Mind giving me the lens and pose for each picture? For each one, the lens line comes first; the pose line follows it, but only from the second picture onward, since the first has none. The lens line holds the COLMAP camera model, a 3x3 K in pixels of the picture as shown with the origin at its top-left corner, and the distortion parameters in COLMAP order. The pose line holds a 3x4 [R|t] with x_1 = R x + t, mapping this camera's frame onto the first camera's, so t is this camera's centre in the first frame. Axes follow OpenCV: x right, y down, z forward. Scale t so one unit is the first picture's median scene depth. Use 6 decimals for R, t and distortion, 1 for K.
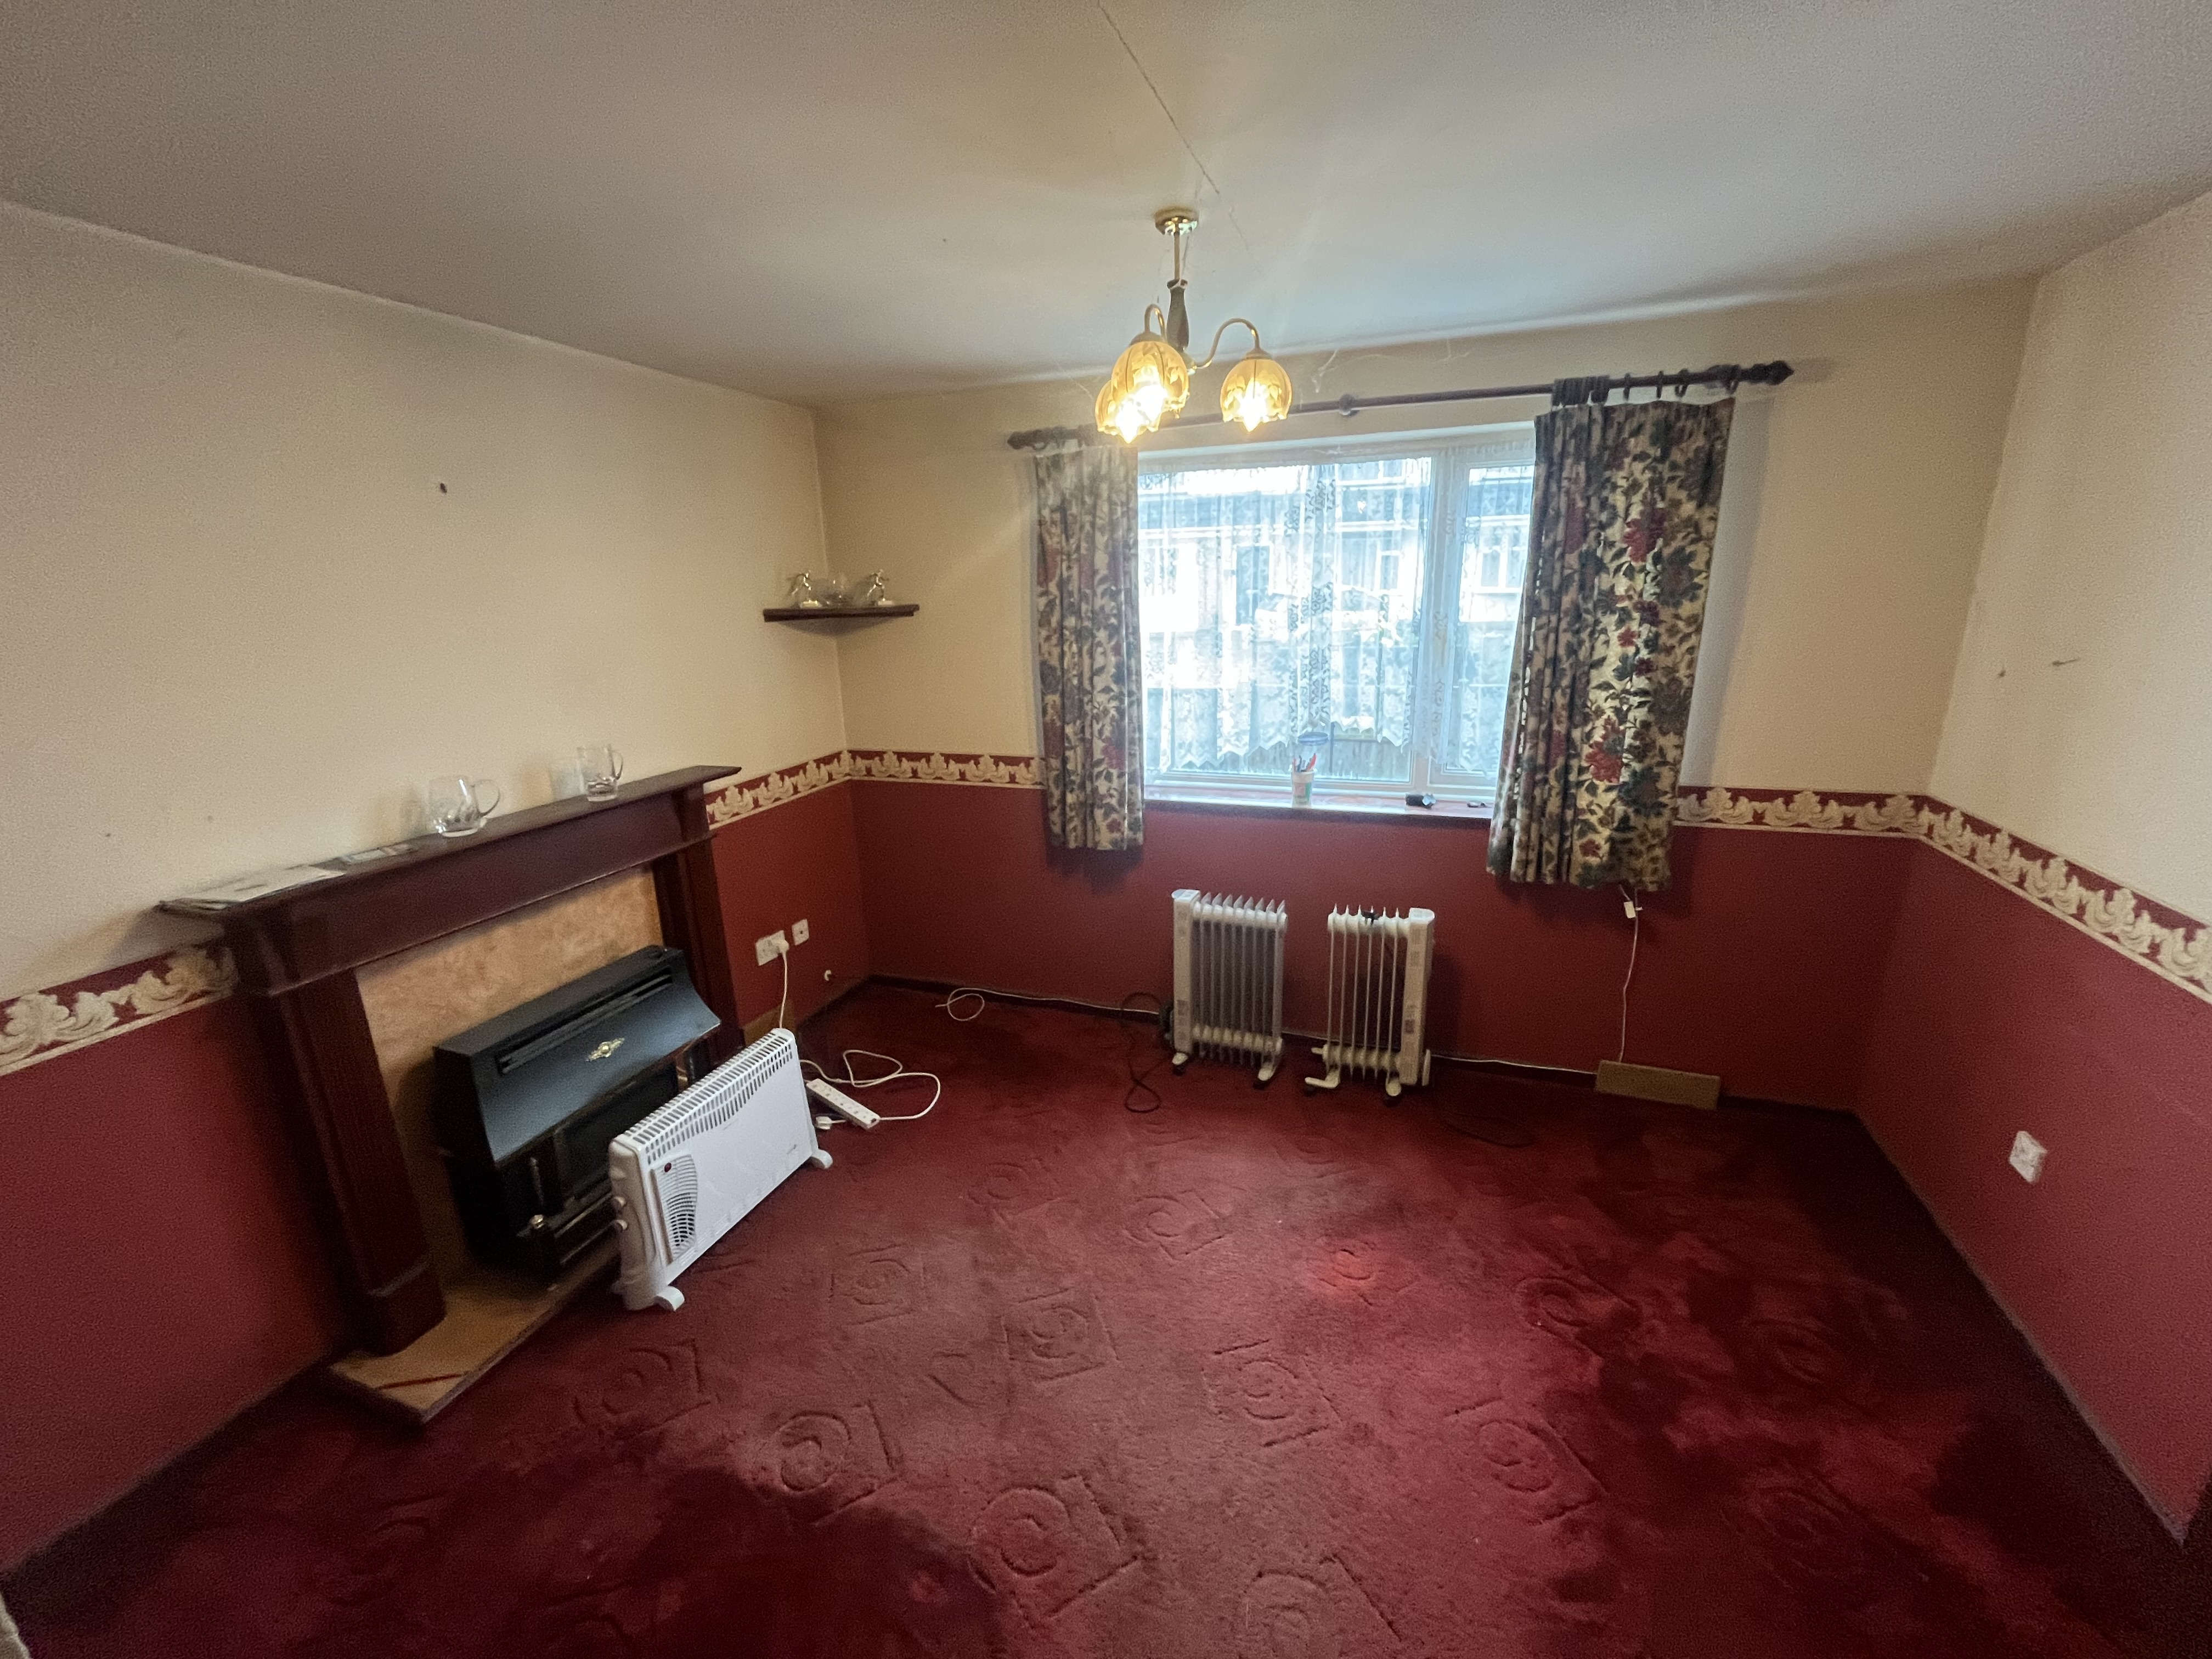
lens RADIAL K [[894.0, 0, 1103.7], [0, 894.0, 830.4], [0, 0, 1]] dist [-0.004071, 0.000222]
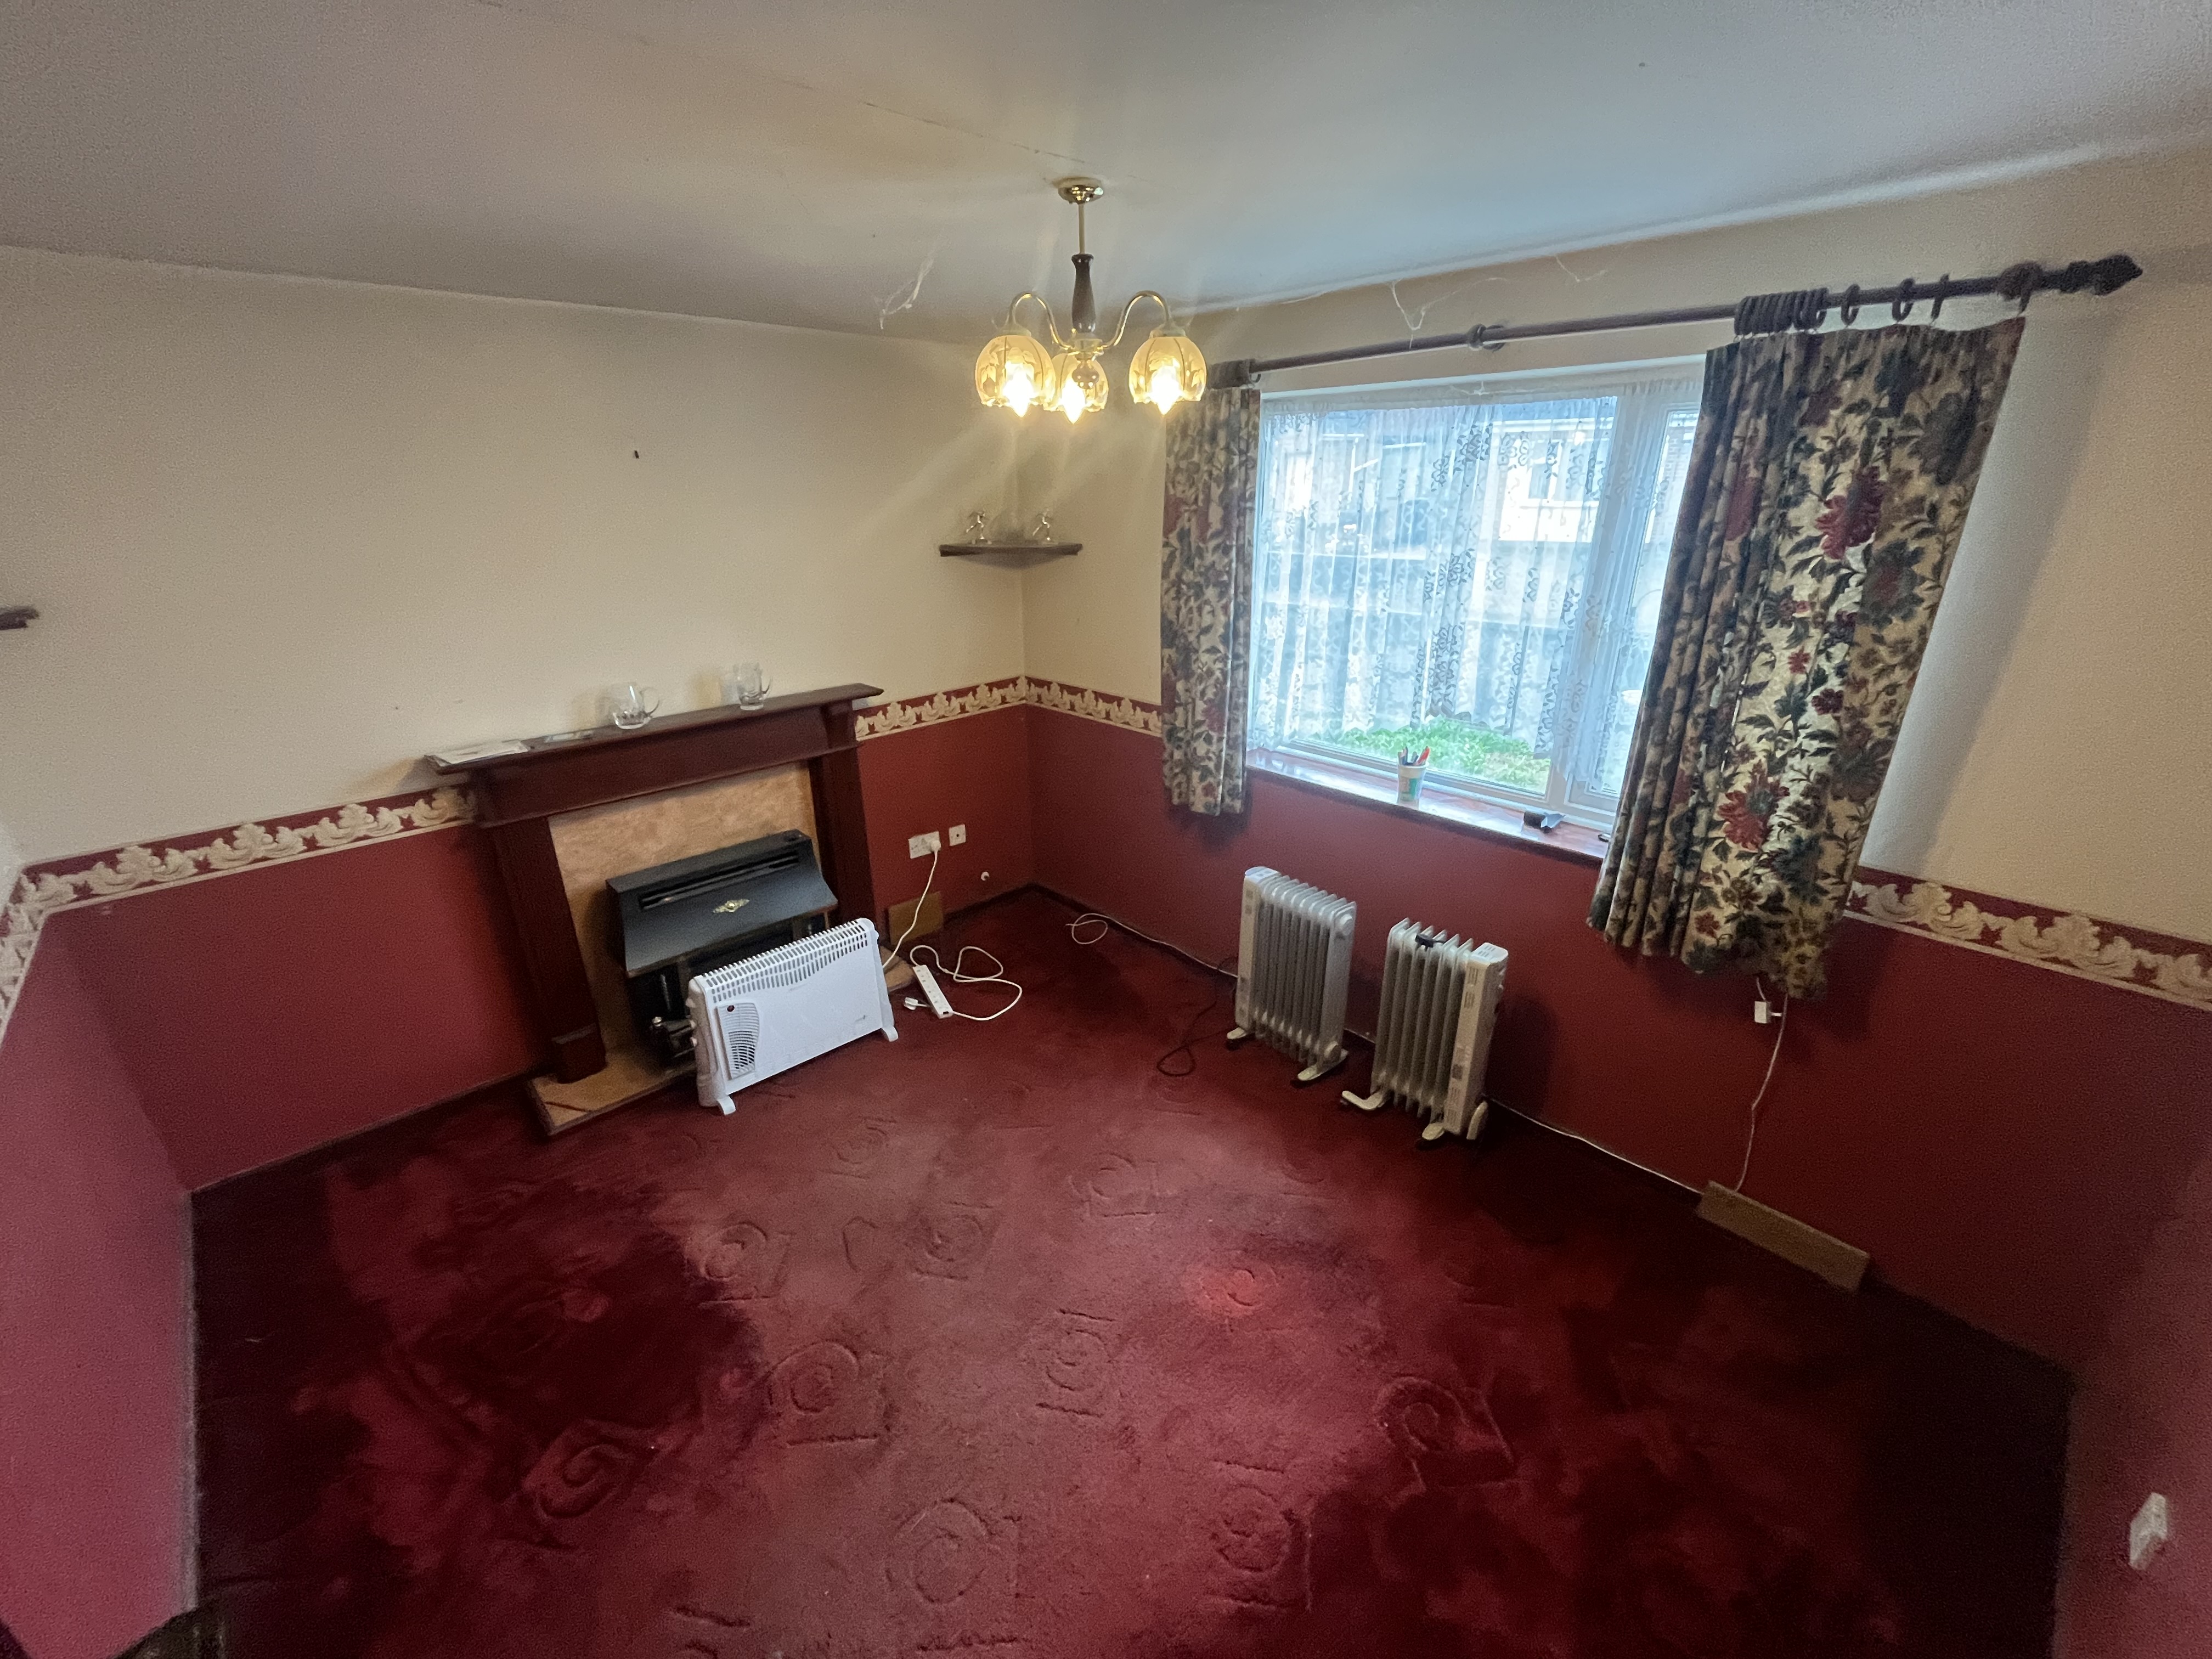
lens RADIAL K [[894.0, 0, 1094.1], [0, 894.0, 831.5], [0, 0, 1]] dist [-0.004071, 0.000222]
pose [[0.893094, 0.180521, -0.412063, 0.390621], [-0.132904, 0.980949, 0.141691, -0.103401], [0.429790, -0.071778, 0.900071, 0.078523]]
